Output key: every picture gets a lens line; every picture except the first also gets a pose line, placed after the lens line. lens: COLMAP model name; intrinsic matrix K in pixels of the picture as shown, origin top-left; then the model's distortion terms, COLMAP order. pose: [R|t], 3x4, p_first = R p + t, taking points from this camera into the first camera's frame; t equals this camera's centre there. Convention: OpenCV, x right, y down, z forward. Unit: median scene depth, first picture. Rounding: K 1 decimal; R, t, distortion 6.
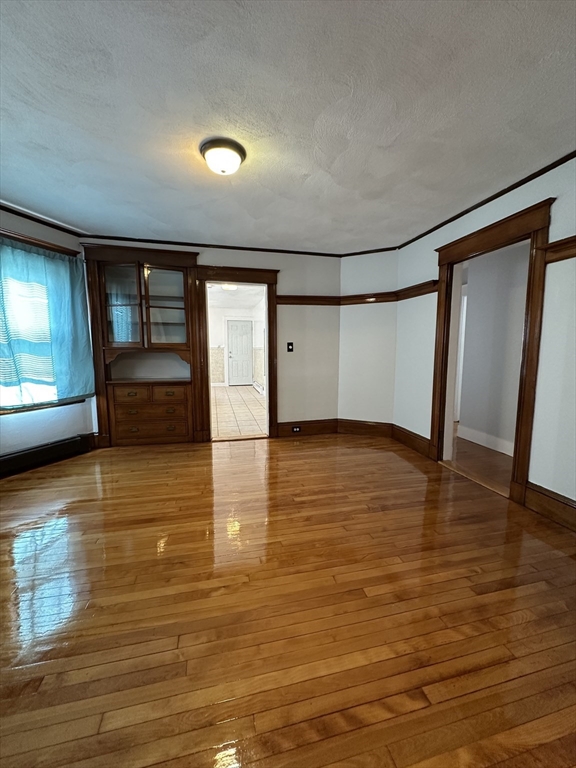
lens RADIAL K [[309.1, 0, 288.5], [0, 309.1, 384.7], [0, 0, 1]] dist [-0.004344, 0.000036]
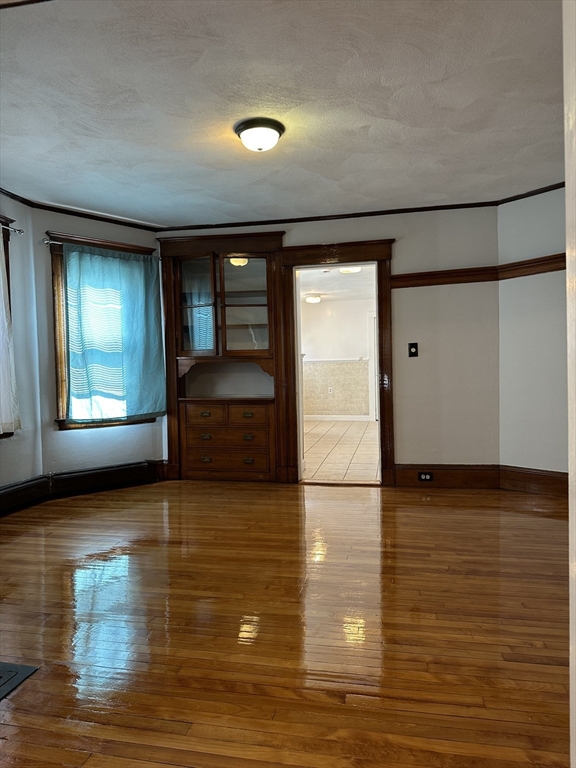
lens RADIAL K [[541.1, 0, 285.4], [0, 541.1, 388.2], [0, 0, 1]] dist [0.090564, -0.139372]
pose [[0.902623, -0.006048, -0.430390, 0.300485], [-0.027732, 0.997007, -0.072170, 0.060895], [0.429539, 0.077078, 0.899753, -0.191430]]
